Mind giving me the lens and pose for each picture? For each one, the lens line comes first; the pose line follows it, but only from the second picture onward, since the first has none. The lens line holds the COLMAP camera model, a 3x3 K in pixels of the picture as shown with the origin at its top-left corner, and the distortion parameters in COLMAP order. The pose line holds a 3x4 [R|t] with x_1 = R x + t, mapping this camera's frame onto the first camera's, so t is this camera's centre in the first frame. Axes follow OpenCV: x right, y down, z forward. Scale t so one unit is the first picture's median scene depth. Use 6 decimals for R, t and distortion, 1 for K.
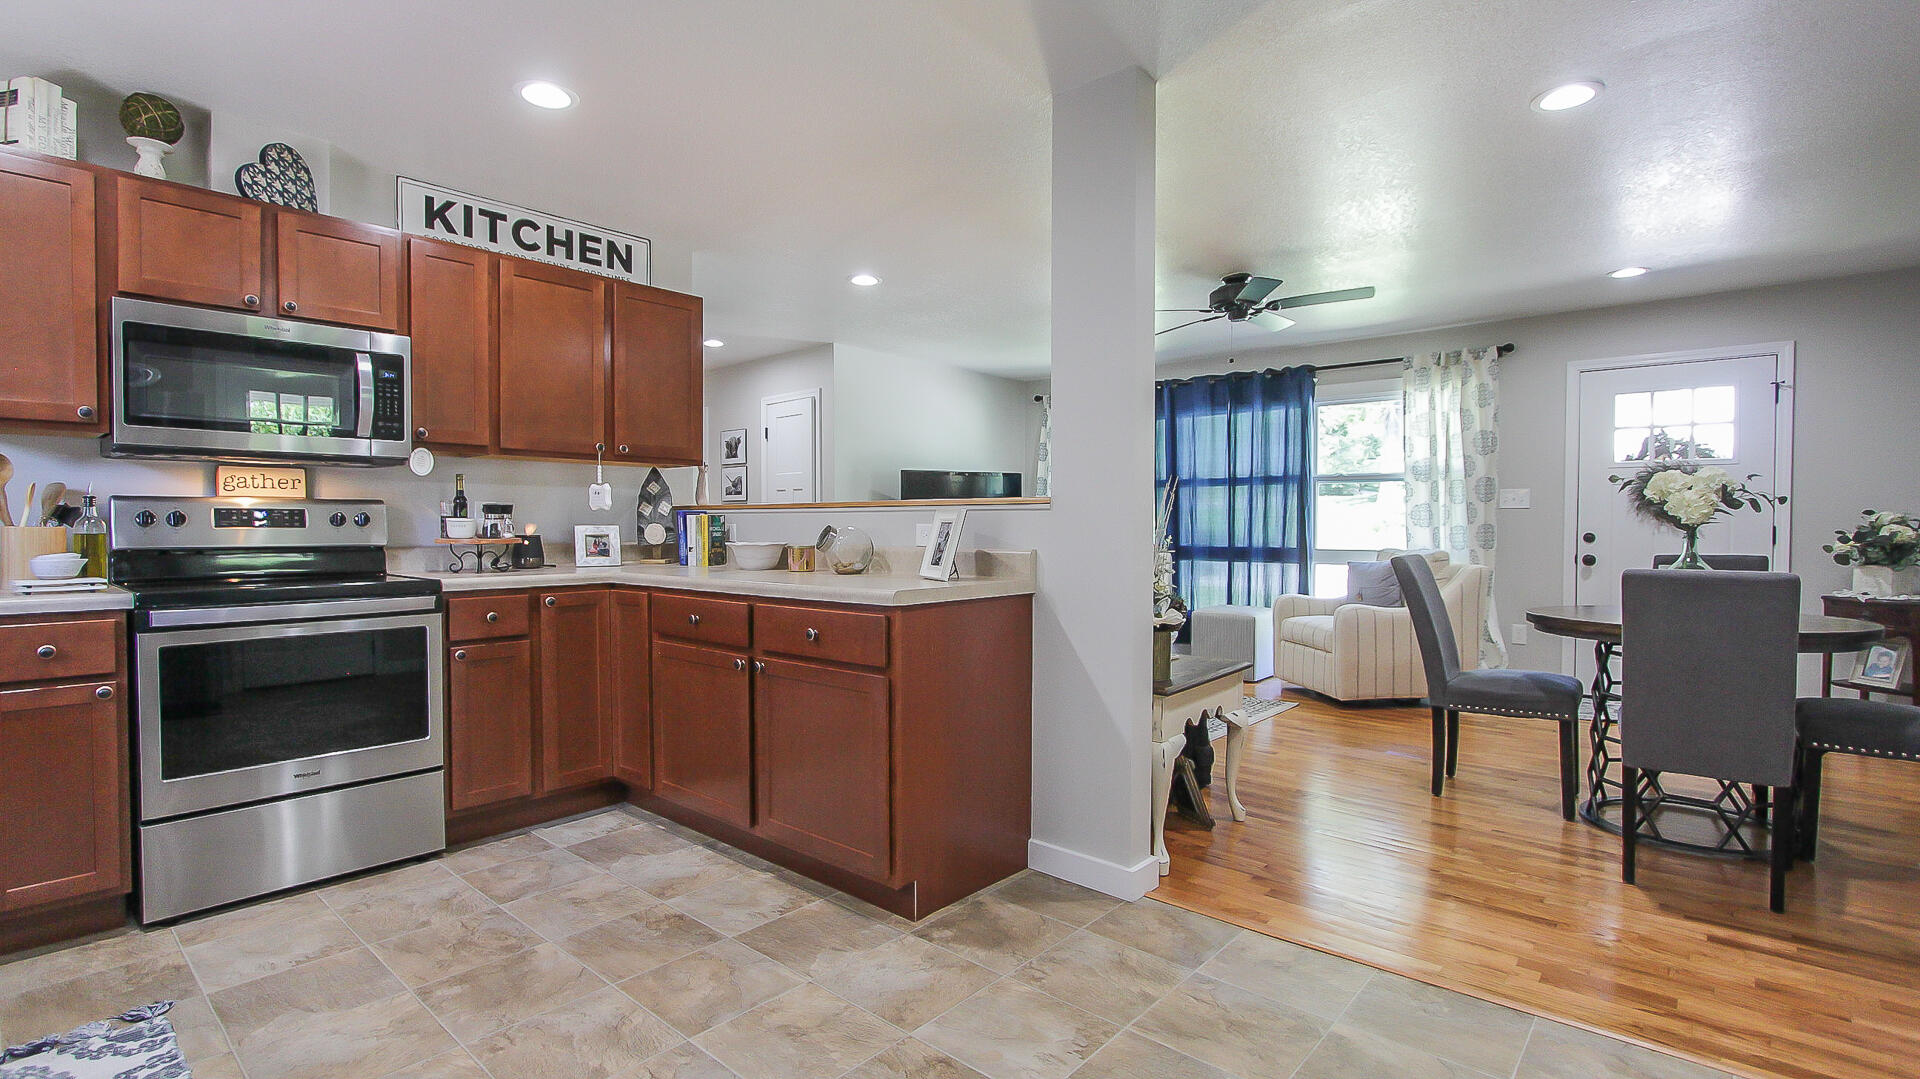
lens RADIAL K [[879.4, 0, 942.7], [0, 879.4, 543.4], [0, 0, 1]] dist [-0.012586, 0.000096]
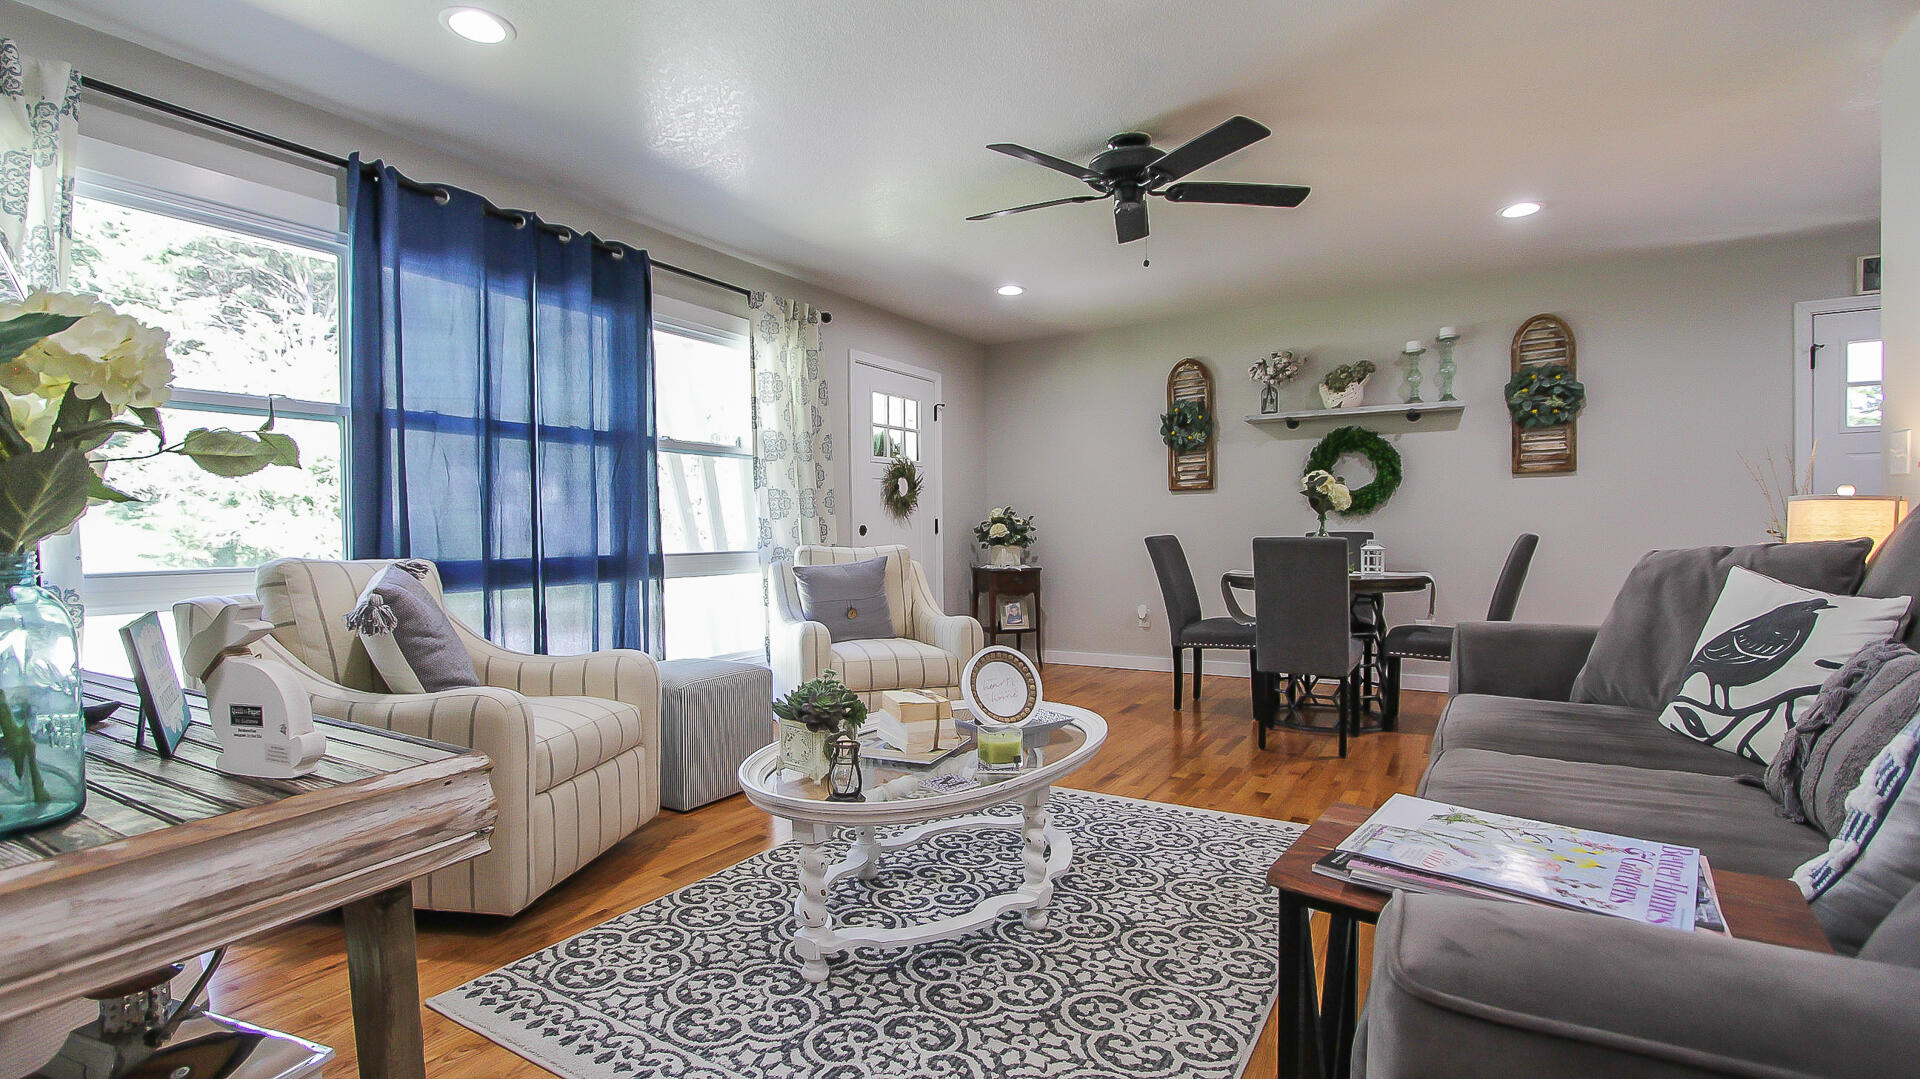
lens RADIAL K [[879.4, 0, 942.7], [0, 879.4, 543.4], [0, 0, 1]] dist [-0.012586, 0.000096]
pose [[-0.174883, -0.011532, 0.984522, -0.432464], [0.040056, 0.999020, 0.018817, -0.011234], [-0.983774, 0.042726, -0.174250, 1.793996]]
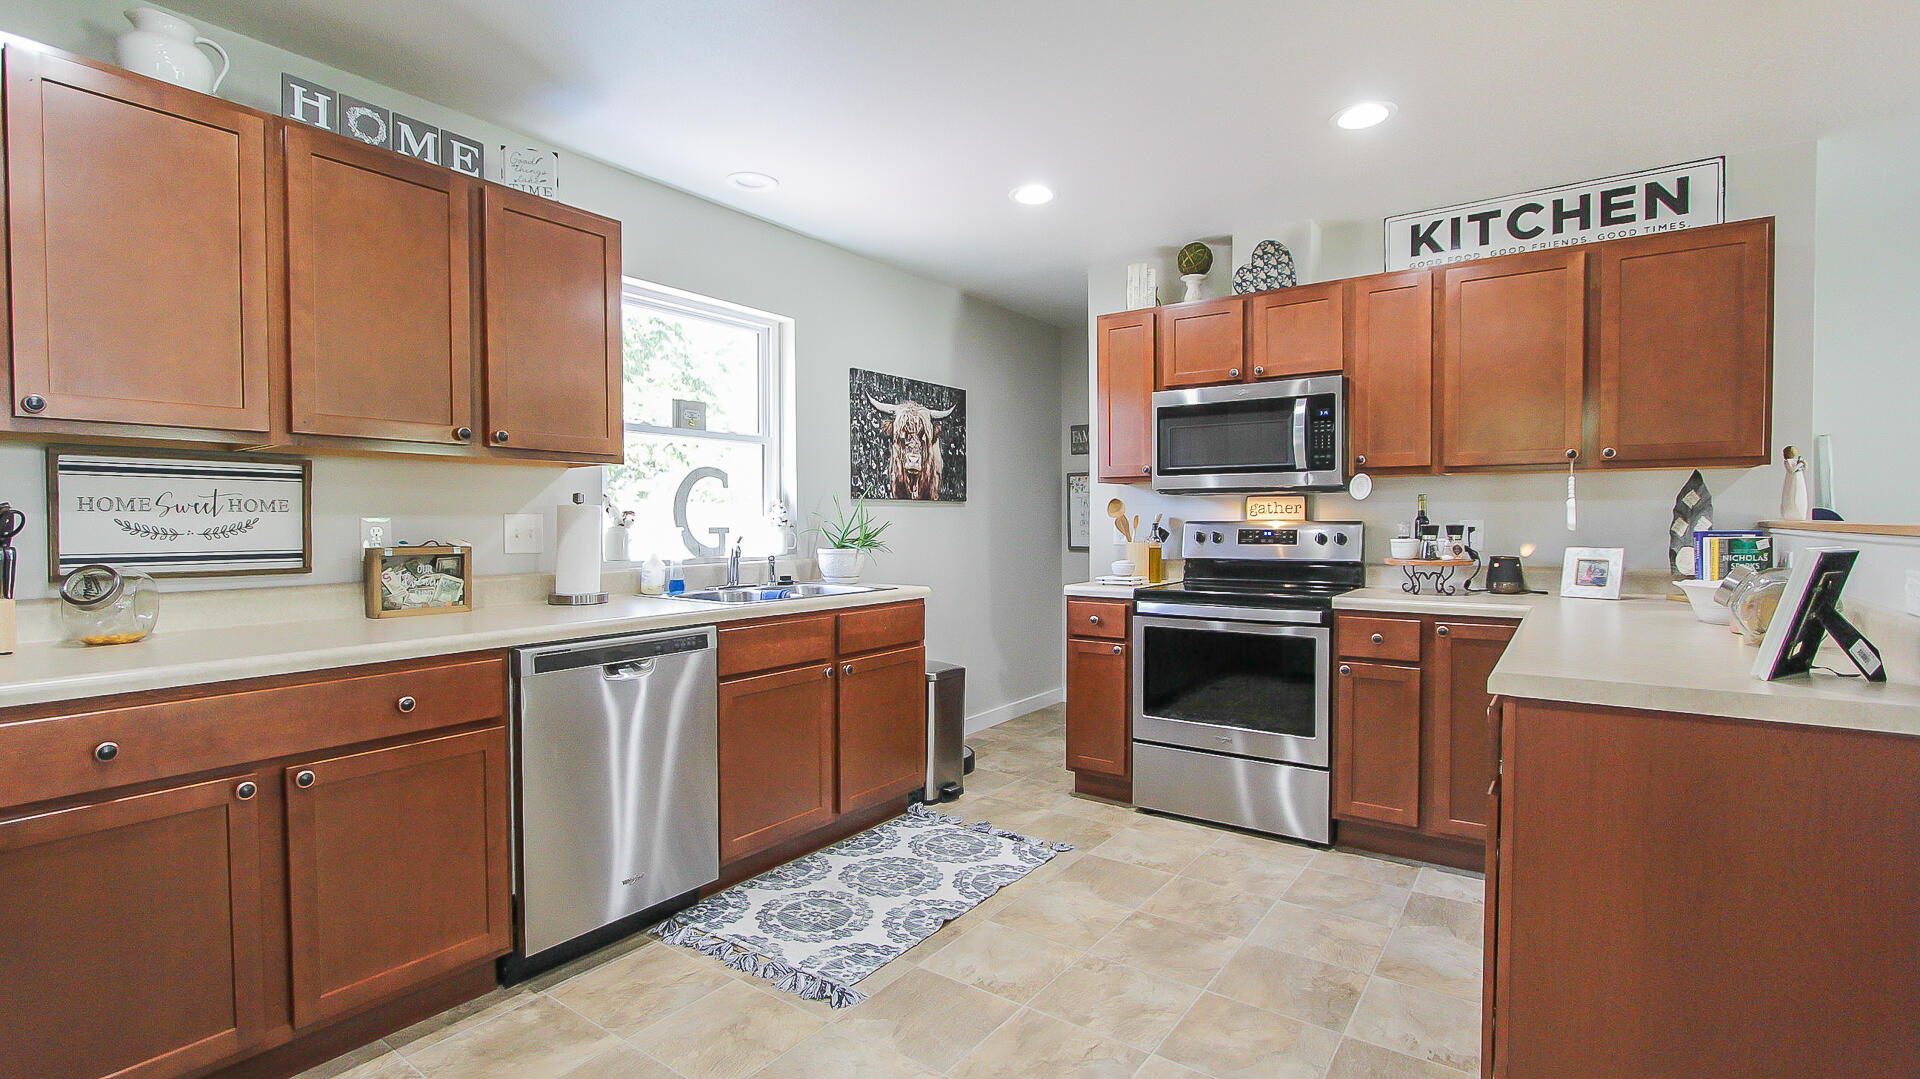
lens RADIAL K [[879.4, 0, 942.7], [0, 879.4, 543.4], [0, 0, 1]] dist [-0.012586, 0.000096]
pose [[0.100923, 0.026389, -0.994544, 0.404788], [-0.018770, 0.999521, 0.024617, -0.038161], [0.994717, 0.016183, 0.101370, 0.359237]]
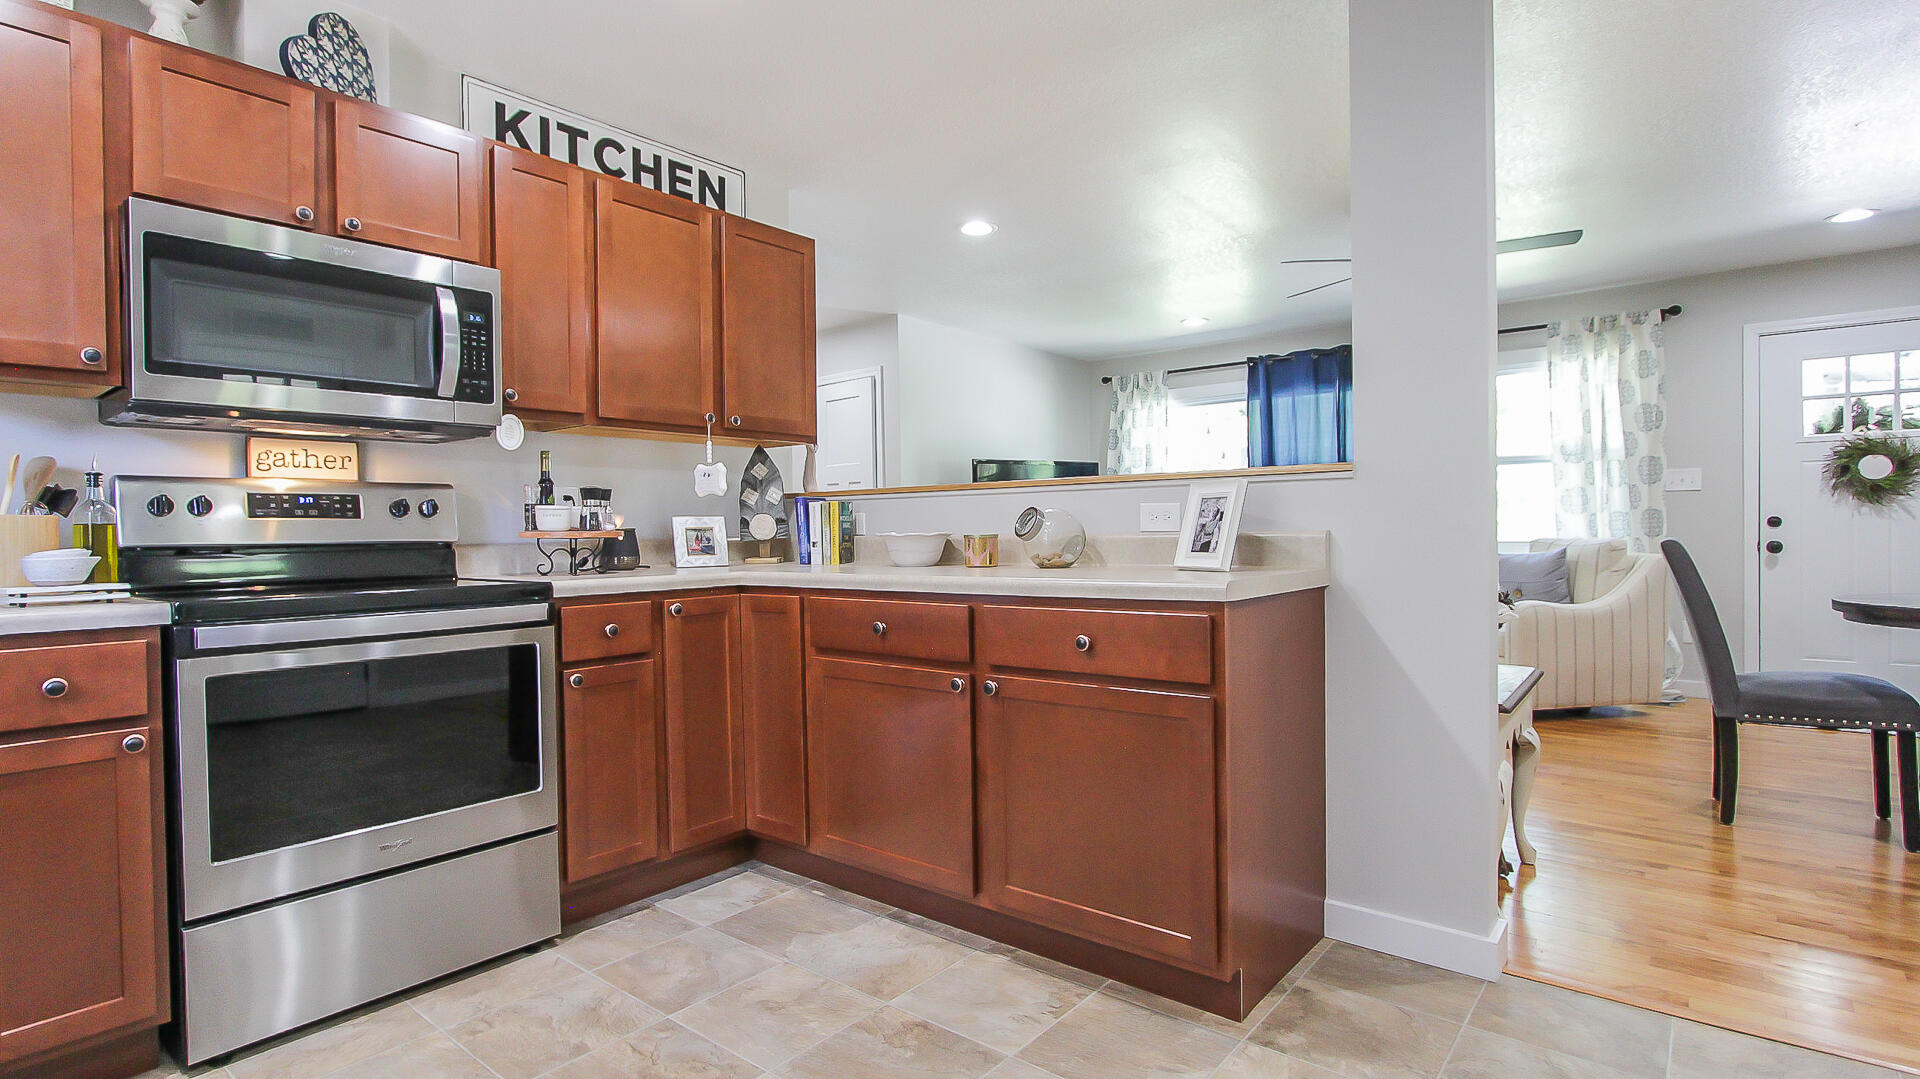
lens RADIAL K [[927.2, 0, 942.1], [0, 927.2, 543.4], [0, 0, 1]] dist [-0.012249, 0.000509]
pose [[0.999312, -0.014922, 0.033942, -0.227524], [0.015221, 0.999848, -0.008556, 0.017314], [-0.033809, 0.009067, 0.999387, 0.157543]]
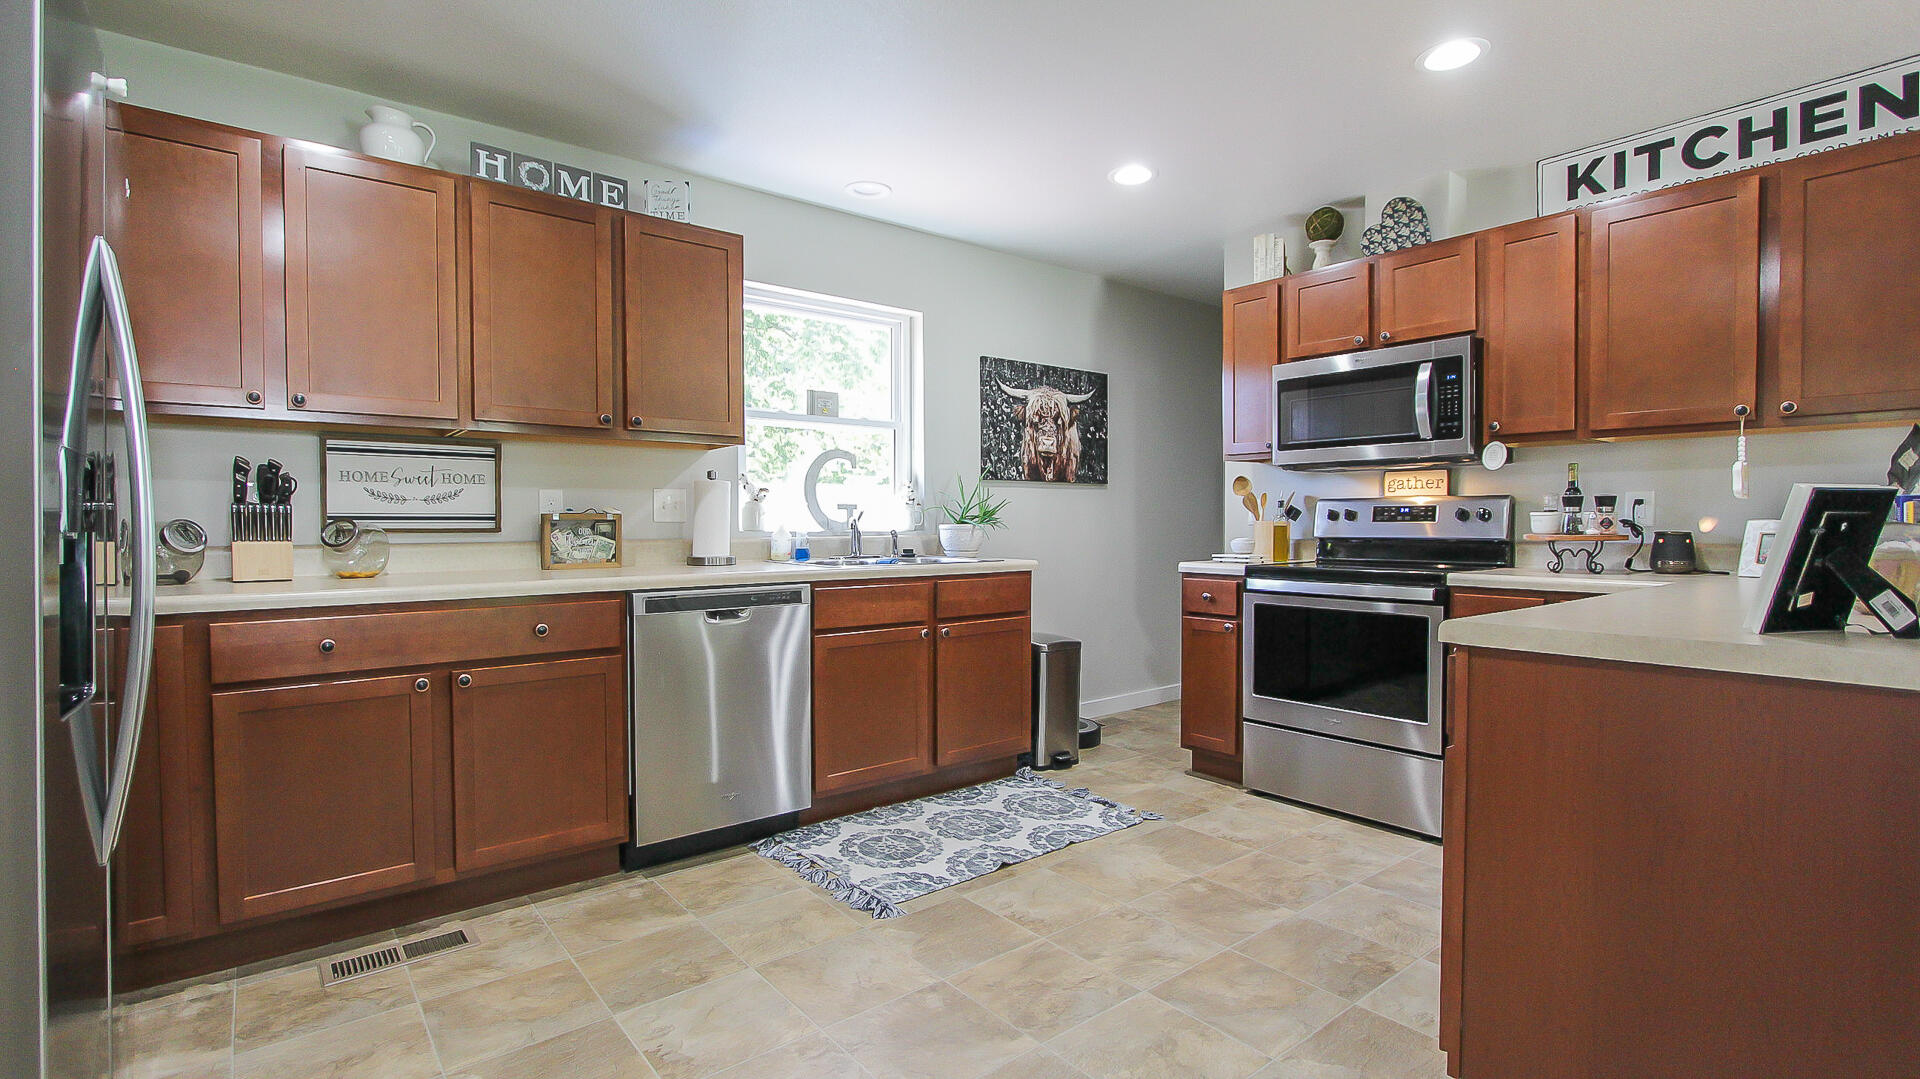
lens RADIAL K [[879.4, 0, 942.7], [0, 879.4, 543.4], [0, 0, 1]] dist [-0.012586, 0.000096]
pose [[-0.169214, 0.026134, -0.985233, 0.462375], [-0.018826, 0.999380, 0.029743, -0.011132], [0.985399, 0.023581, -0.168617, 0.523564]]
